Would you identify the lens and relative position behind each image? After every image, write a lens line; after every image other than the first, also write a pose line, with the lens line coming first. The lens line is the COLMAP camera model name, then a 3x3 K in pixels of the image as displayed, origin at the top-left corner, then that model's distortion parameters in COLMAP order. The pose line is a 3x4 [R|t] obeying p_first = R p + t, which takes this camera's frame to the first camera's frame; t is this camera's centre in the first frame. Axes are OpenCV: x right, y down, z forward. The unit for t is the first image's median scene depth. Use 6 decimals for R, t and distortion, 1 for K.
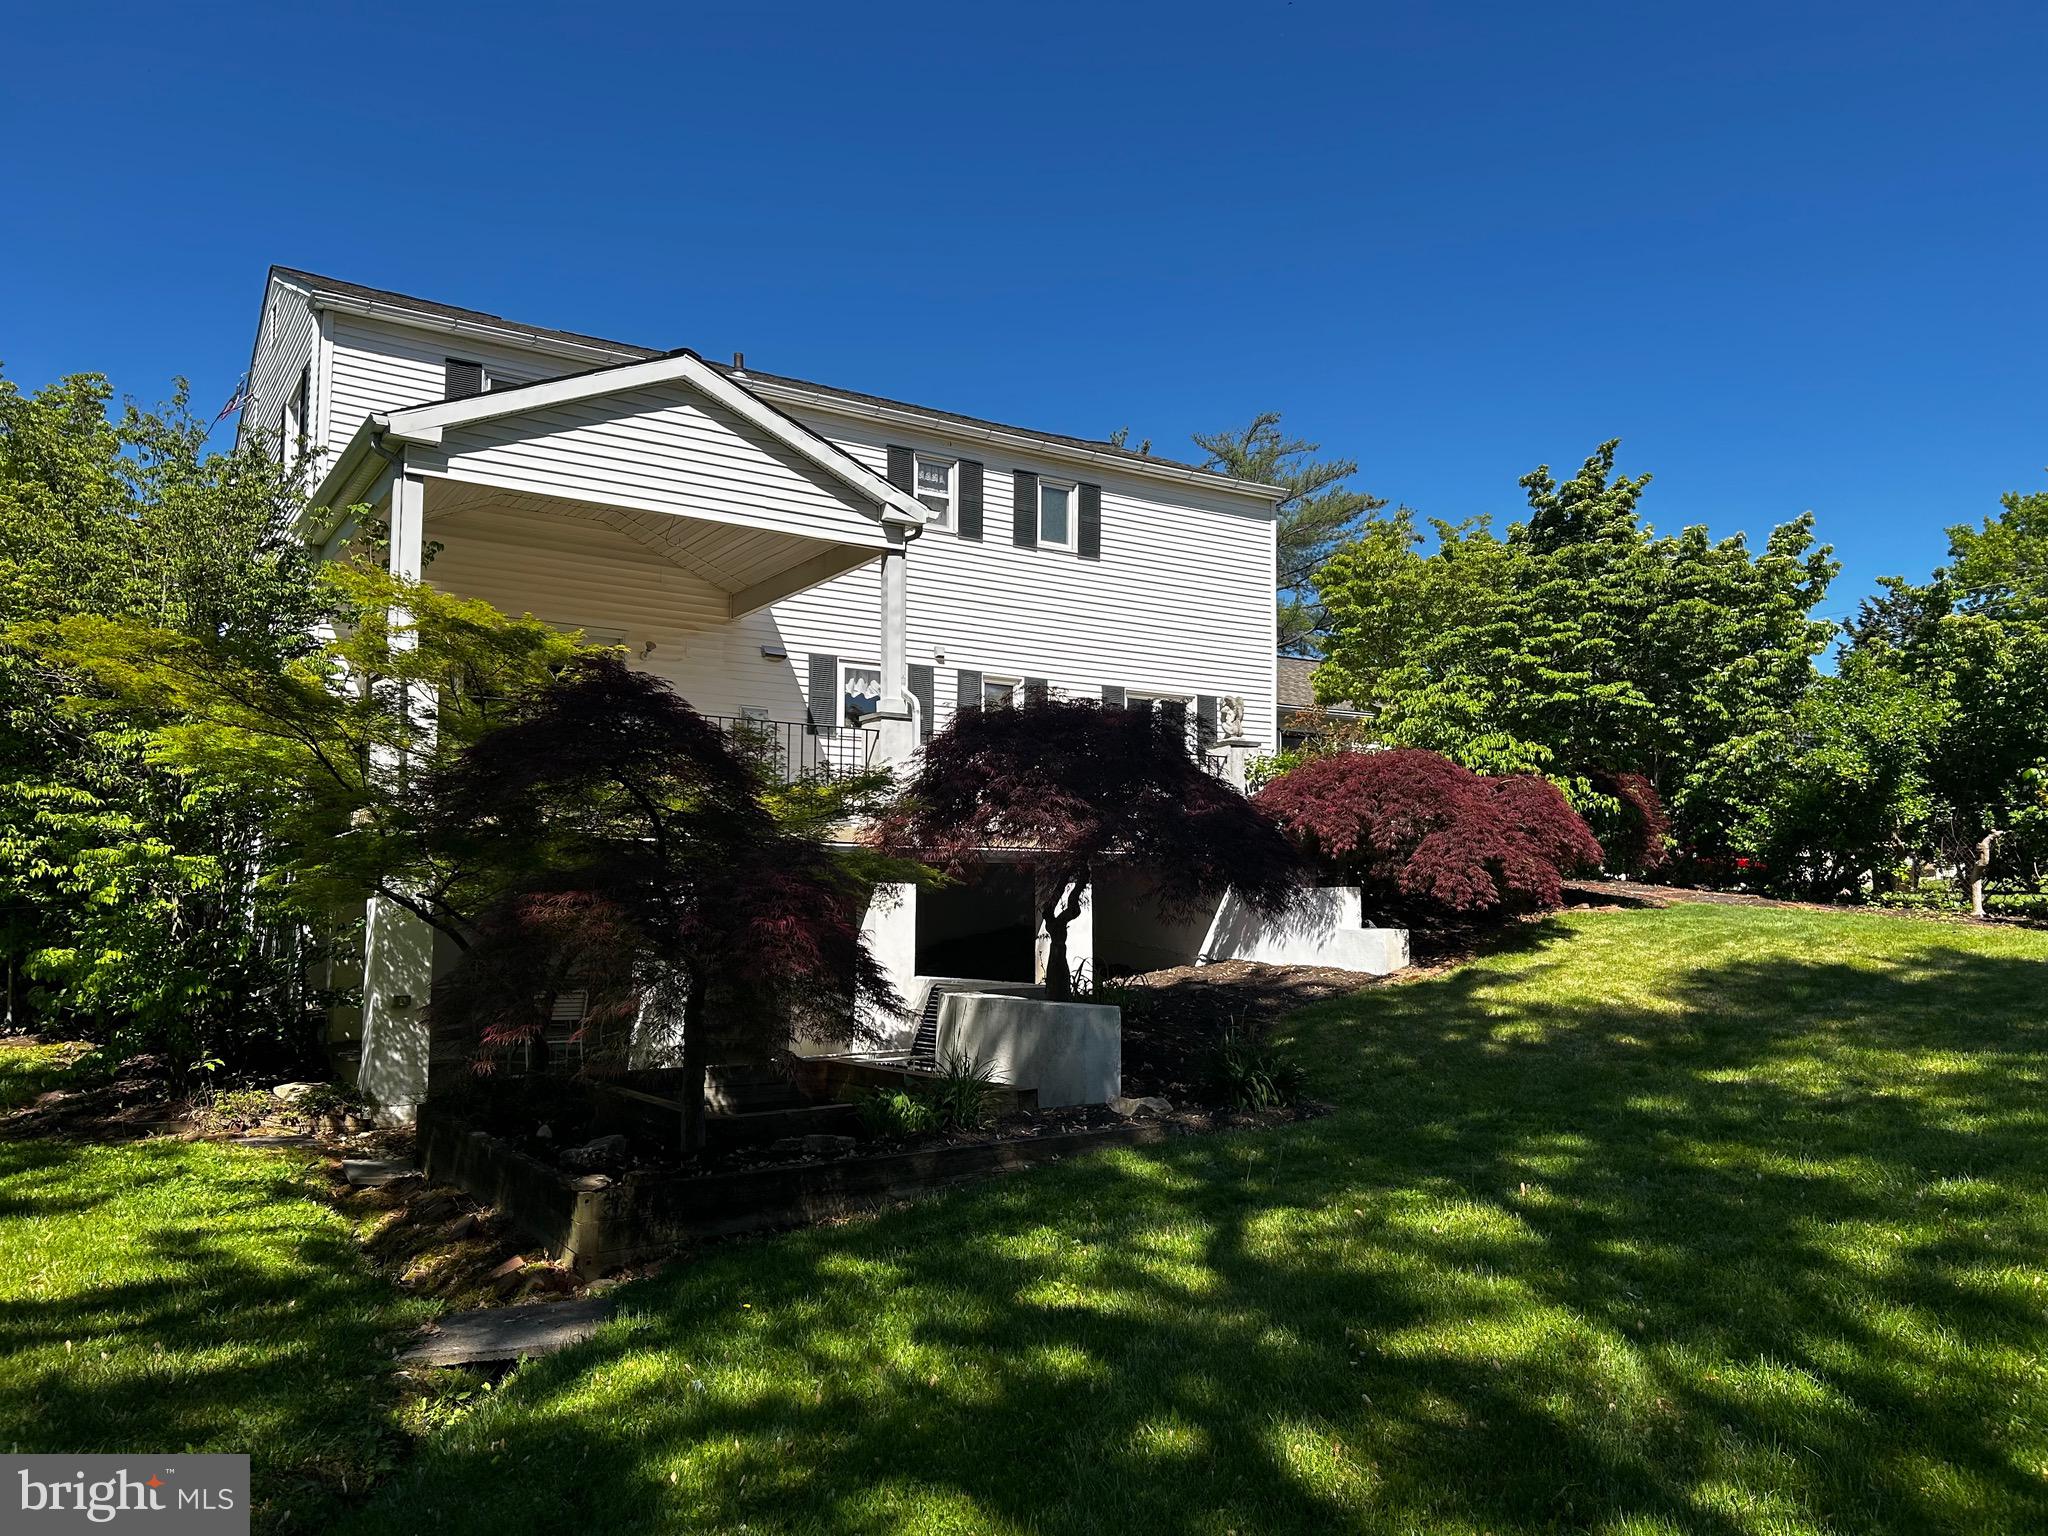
lens RADIAL K [[1575.0, 0, 1027.2], [0, 1575.0, 828.7], [0, 0, 1]] dist [0.066712, -0.000894]
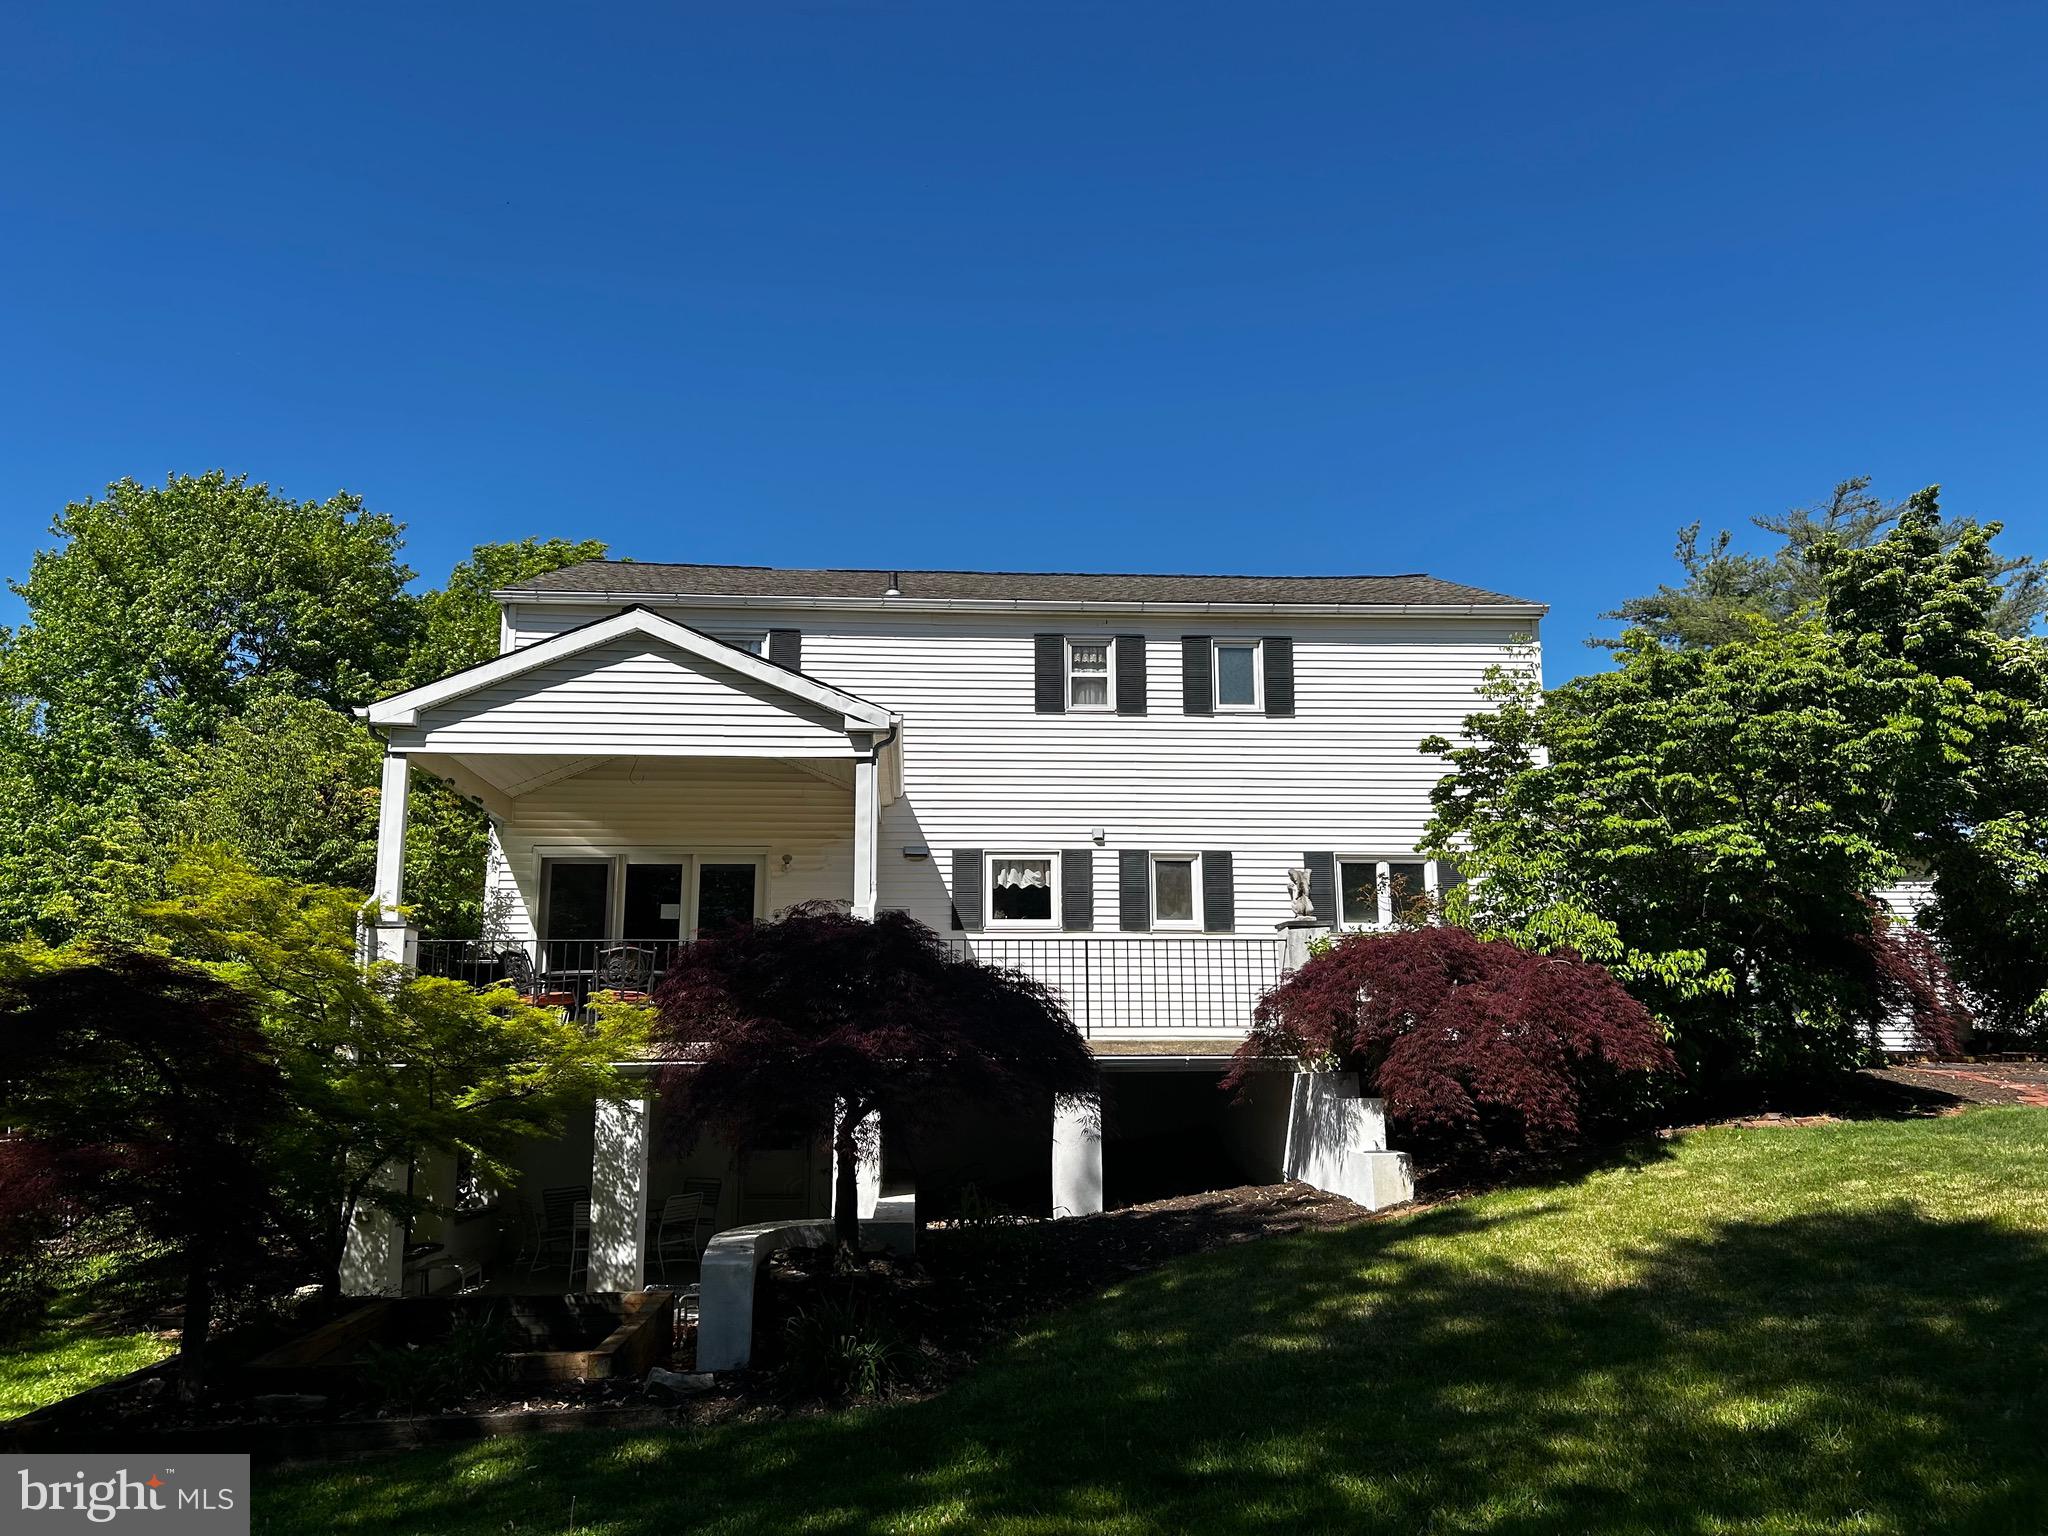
lens RADIAL K [[1572.1, 0, 1023.6], [0, 1572.1, 787.3], [0, 0, 1]] dist [0.094775, -0.102208]
pose [[0.875382, -0.094027, -0.474200, 0.370506], [0.039034, 0.991448, -0.124532, -0.022851], [0.481853, 0.090503, 0.871566, 0.138564]]
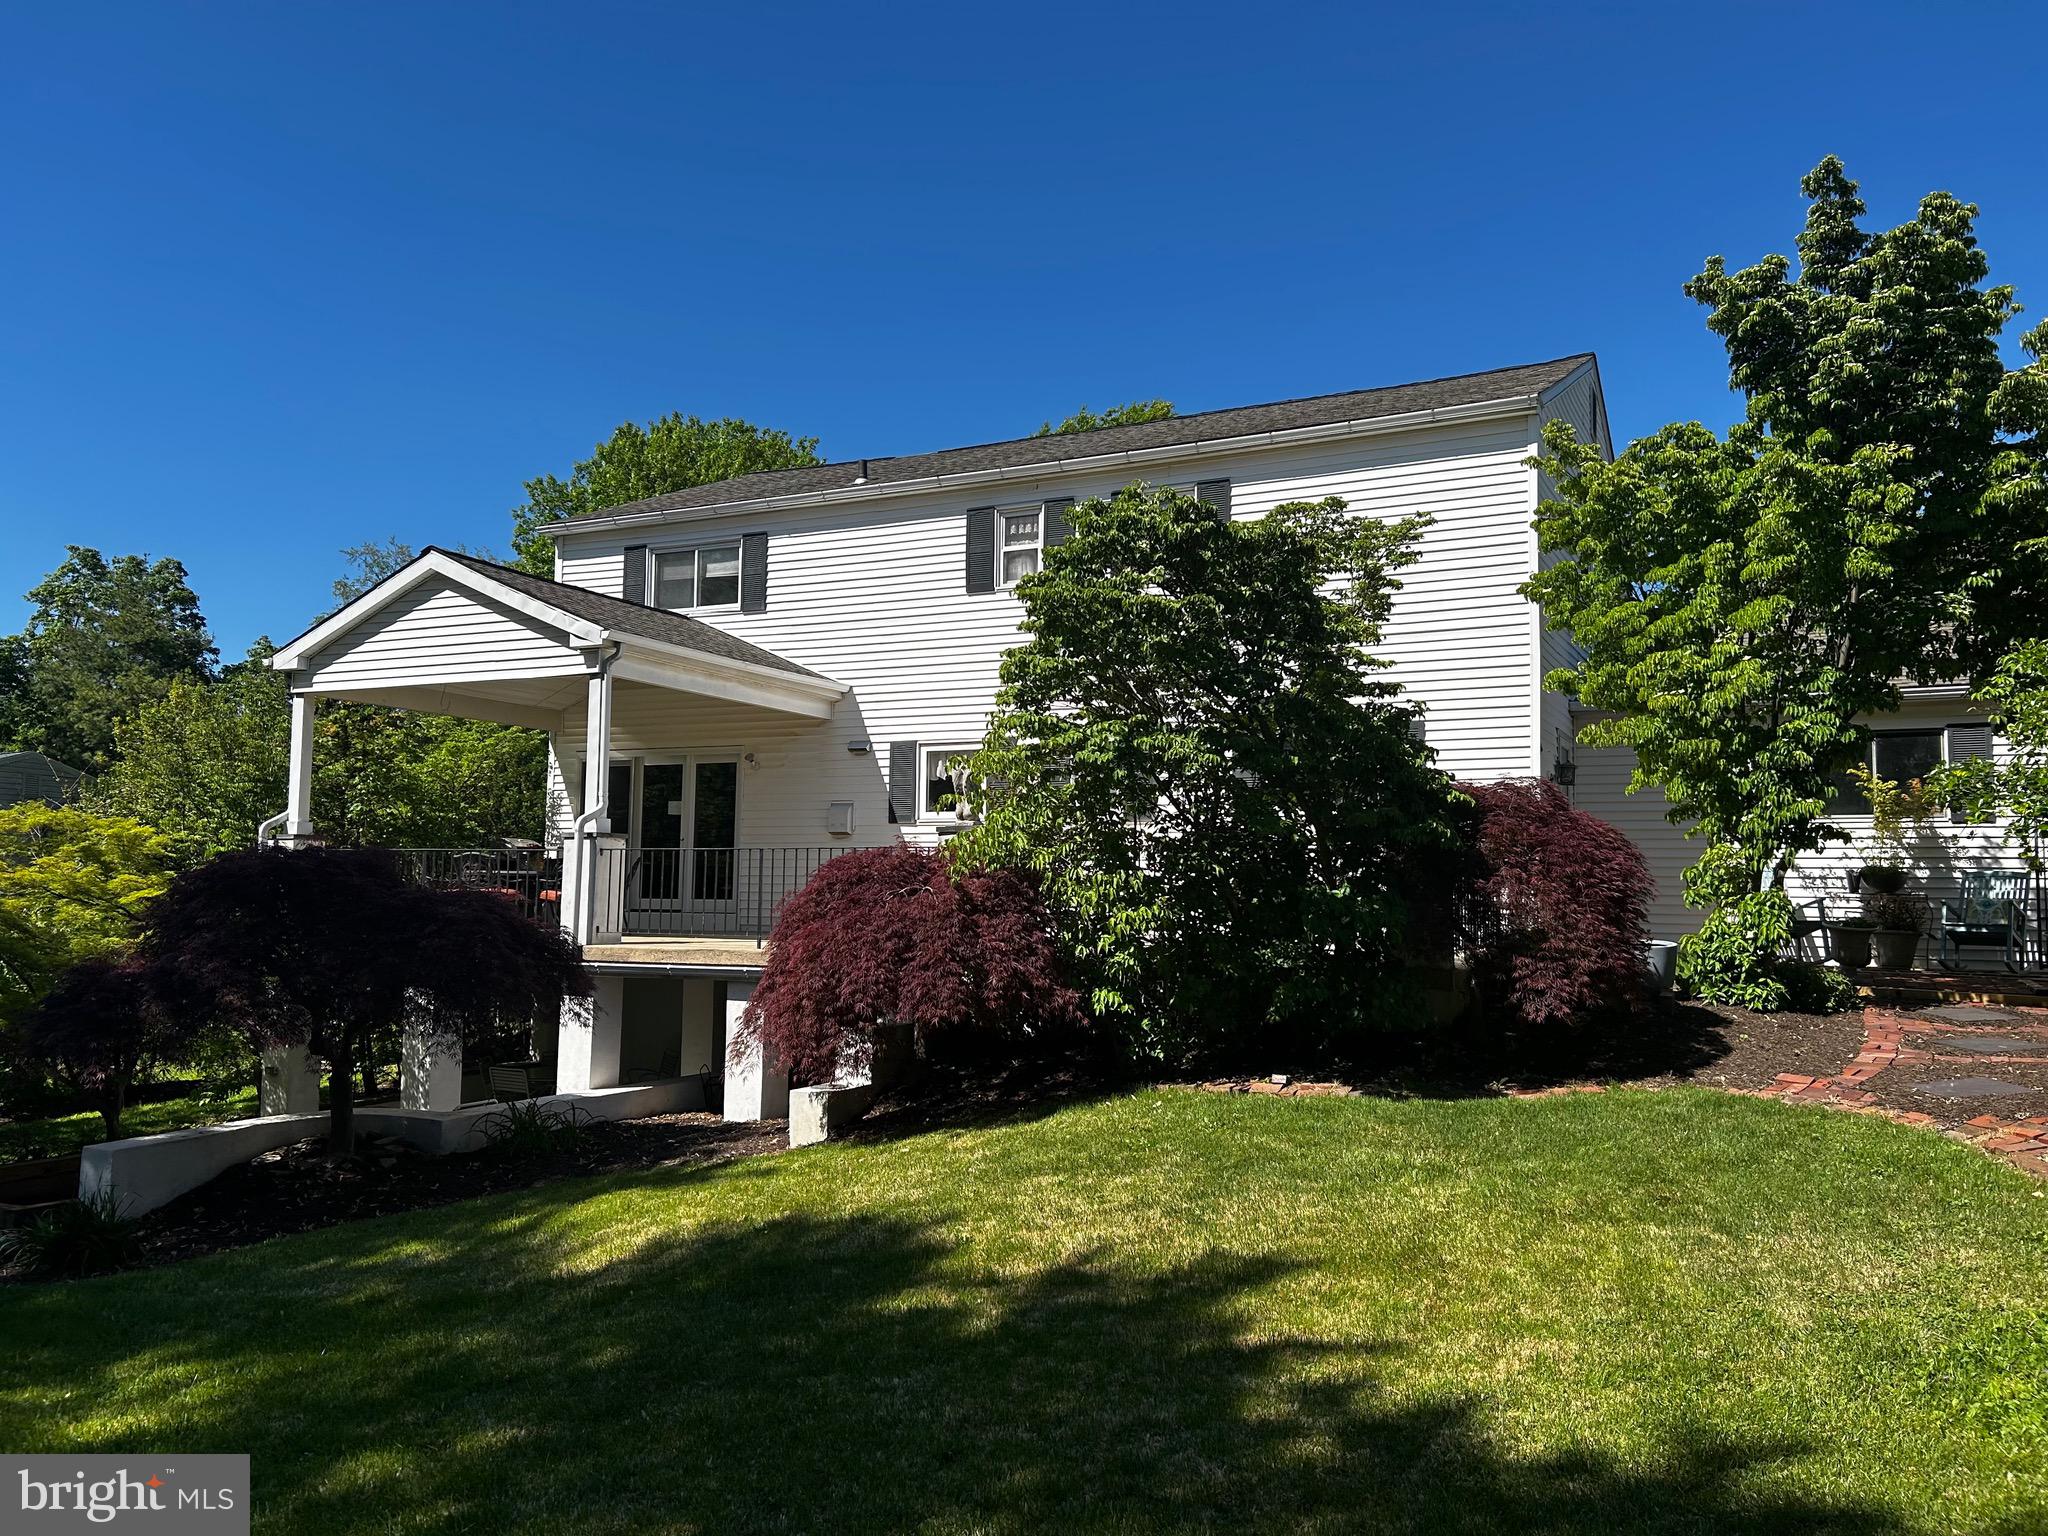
lens RADIAL K [[1514.5, 0, 1024.0], [0, 1514.5, 768.0], [0, 0, 1]] dist [0.057626, -0.071504]
pose [[0.499672, -0.069600, -0.863414, 0.704570], [0.042740, 0.997534, -0.055677, -0.037231], [0.865160, -0.009082, 0.501414, 0.577572]]
